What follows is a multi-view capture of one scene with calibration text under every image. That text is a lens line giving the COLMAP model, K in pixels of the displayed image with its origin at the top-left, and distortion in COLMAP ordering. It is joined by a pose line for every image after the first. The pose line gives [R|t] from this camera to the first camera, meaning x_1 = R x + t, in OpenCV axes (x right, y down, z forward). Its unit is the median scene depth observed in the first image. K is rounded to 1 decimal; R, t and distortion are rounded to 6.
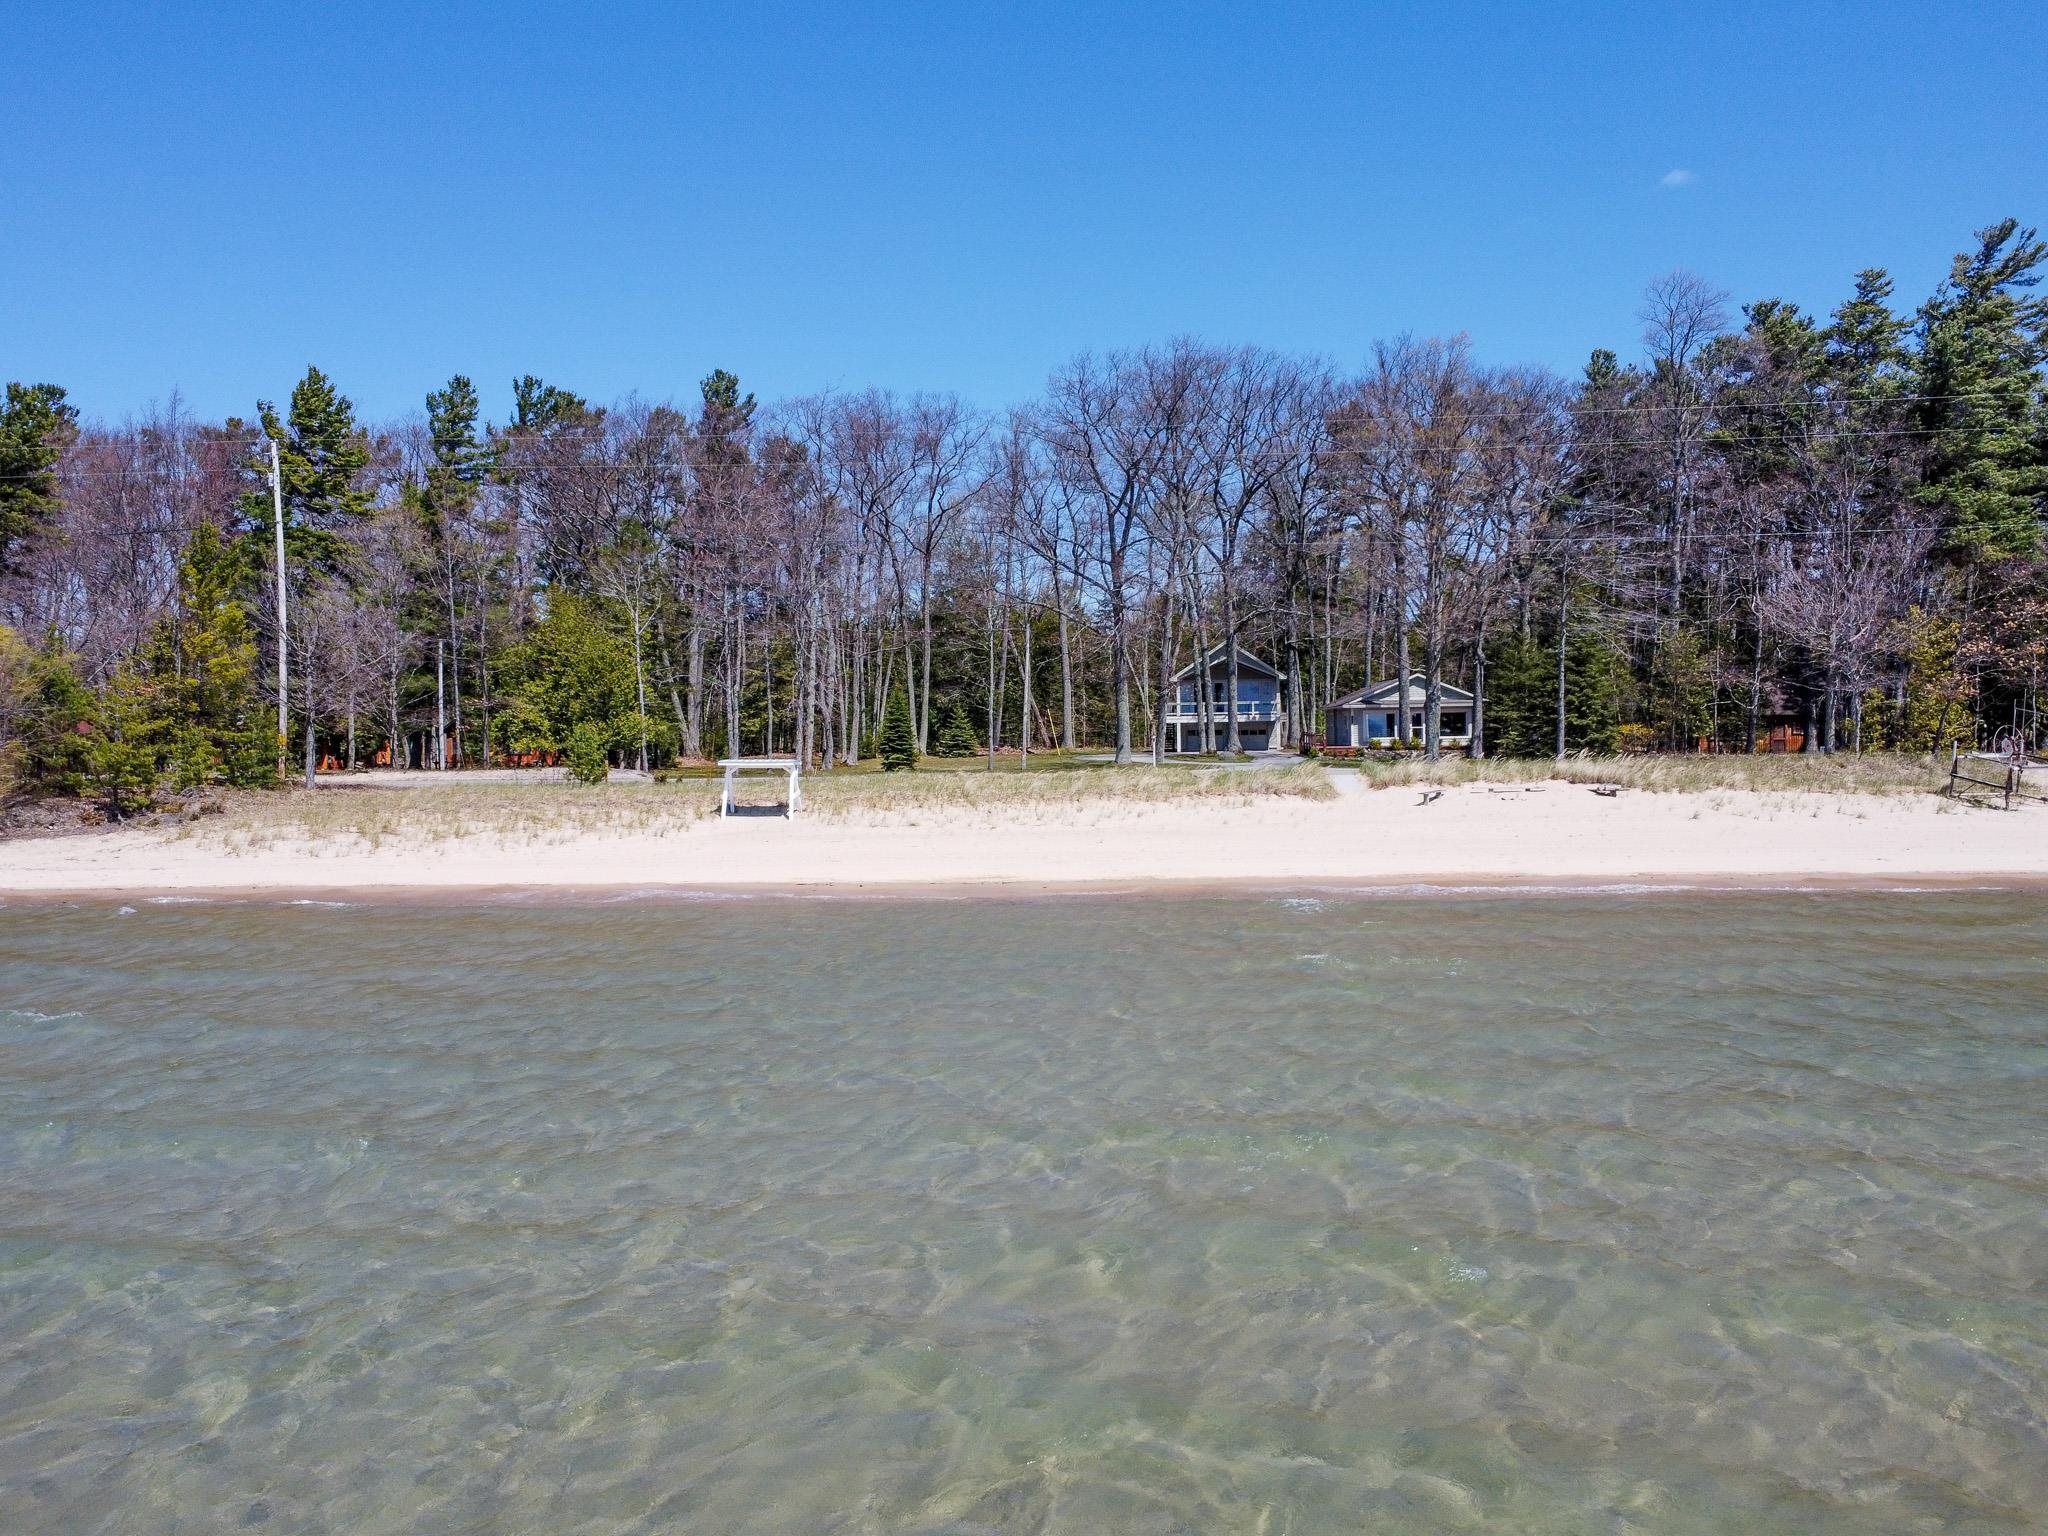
lens RADIAL K [[1548.5, 0, 1022.7], [0, 1548.5, 743.8], [0, 0, 1]] dist [0.019023, -0.005951]
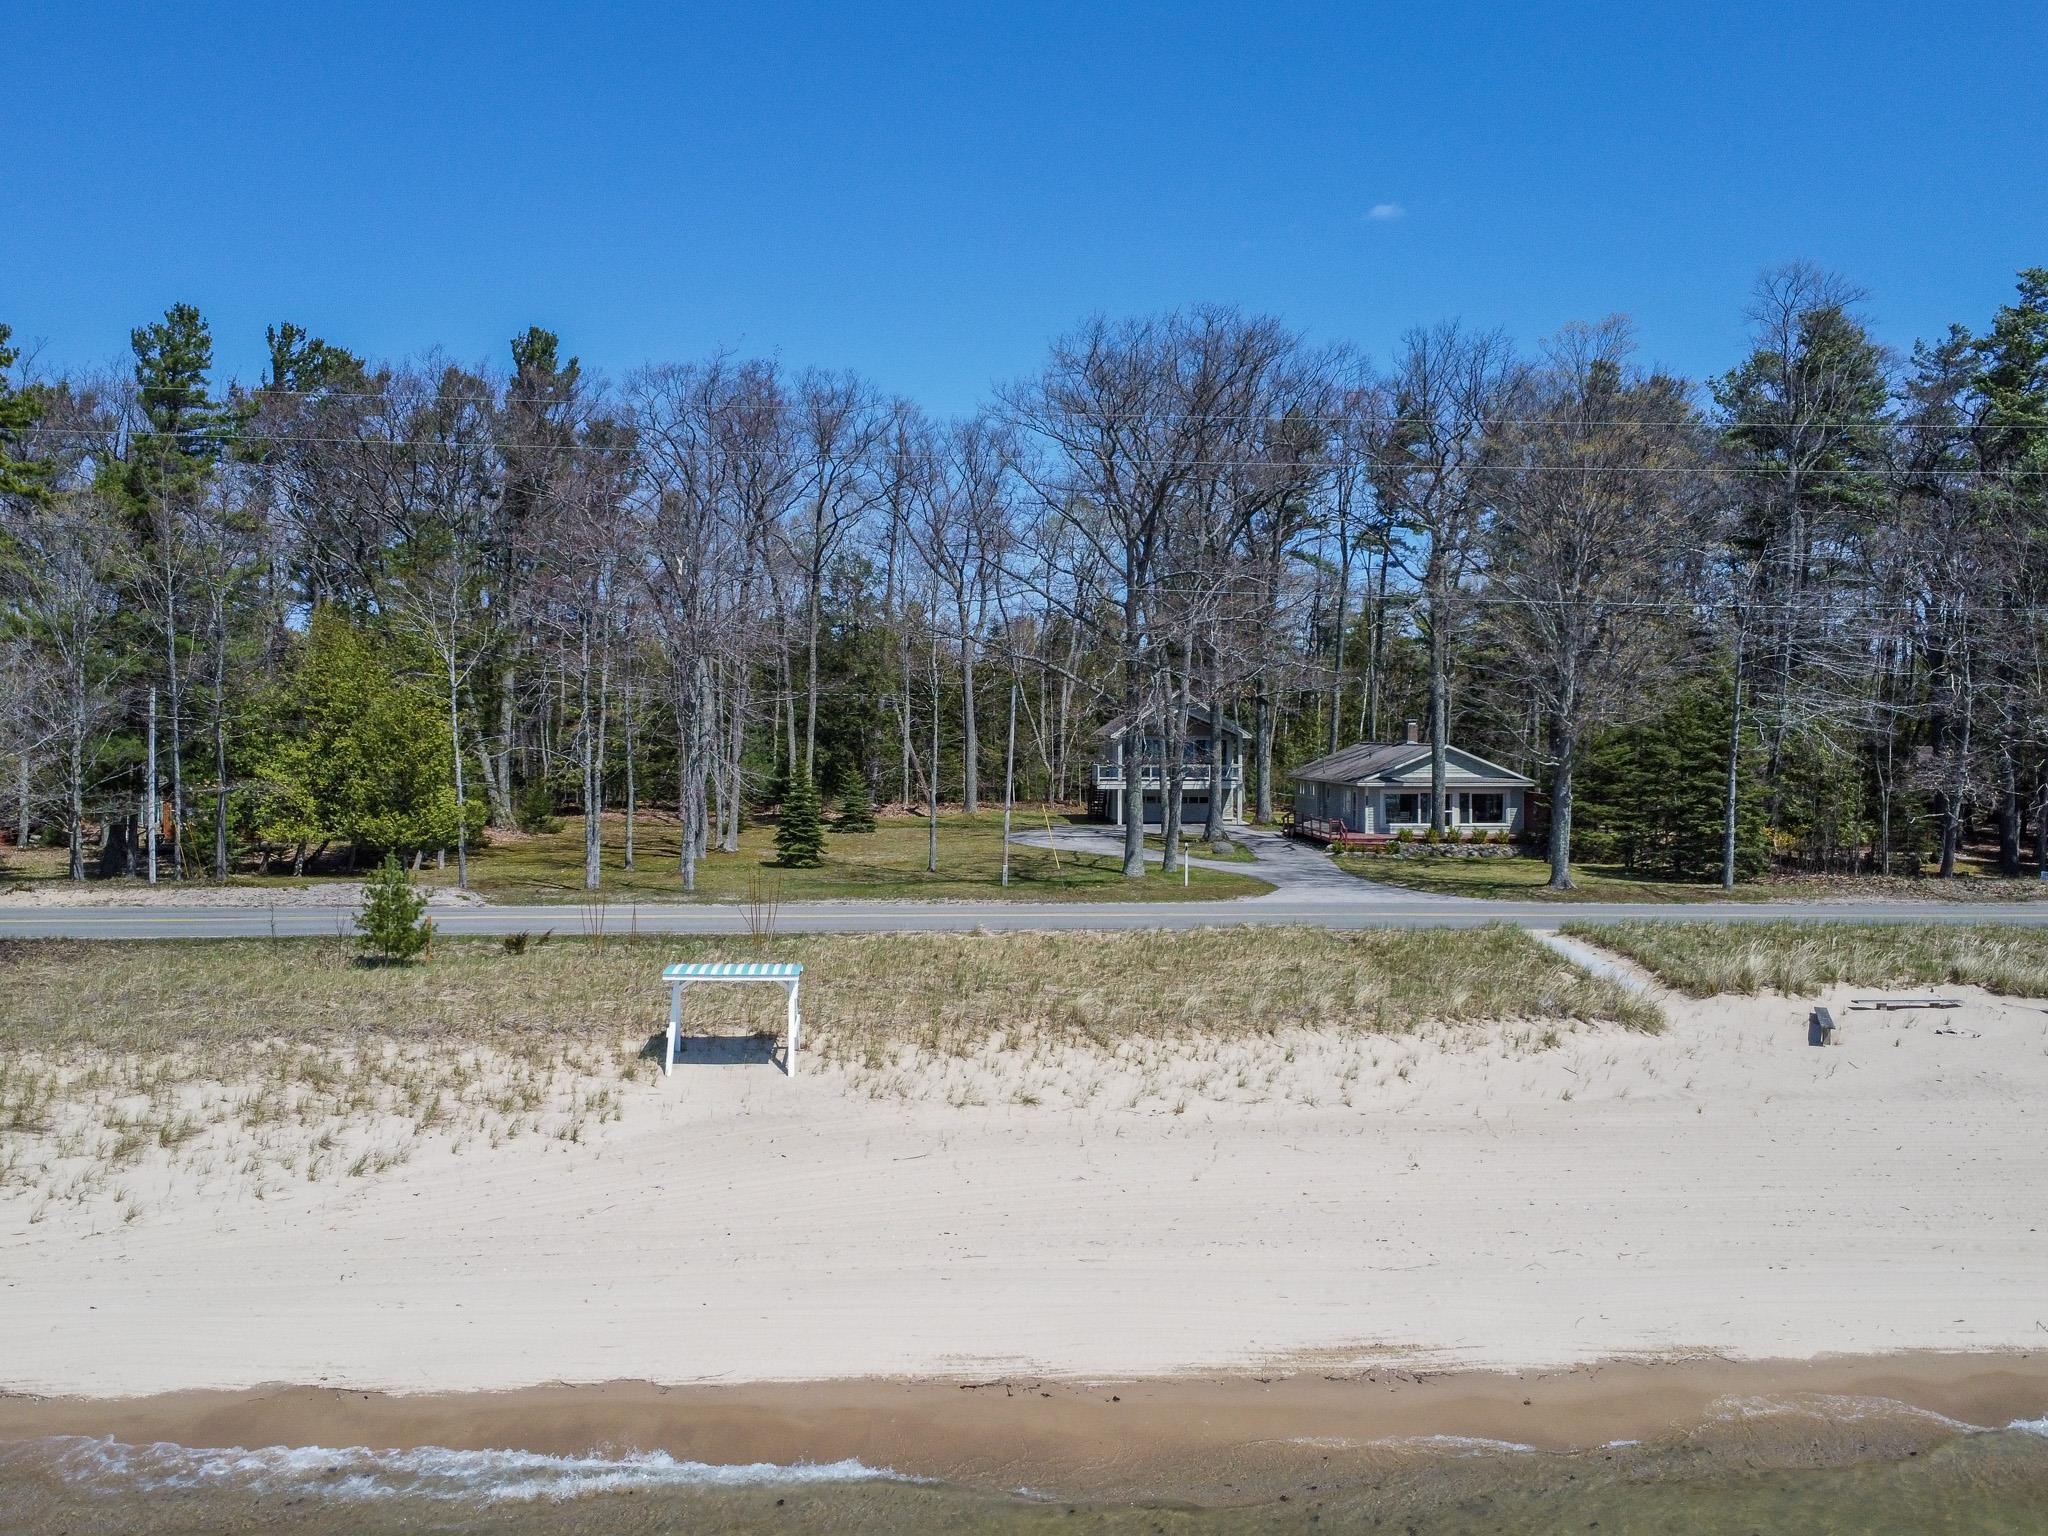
lens RADIAL K [[1566.5, 0, 1024.0], [0, 1566.5, 768.0], [0, 0, 1]] dist [0.015186, -0.009298]
pose [[0.989955, 0.013822, 0.140705, -0.084478], [-0.015315, 0.999837, 0.009538, -0.040549], [-0.140550, -0.011597, 0.990006, 0.238611]]
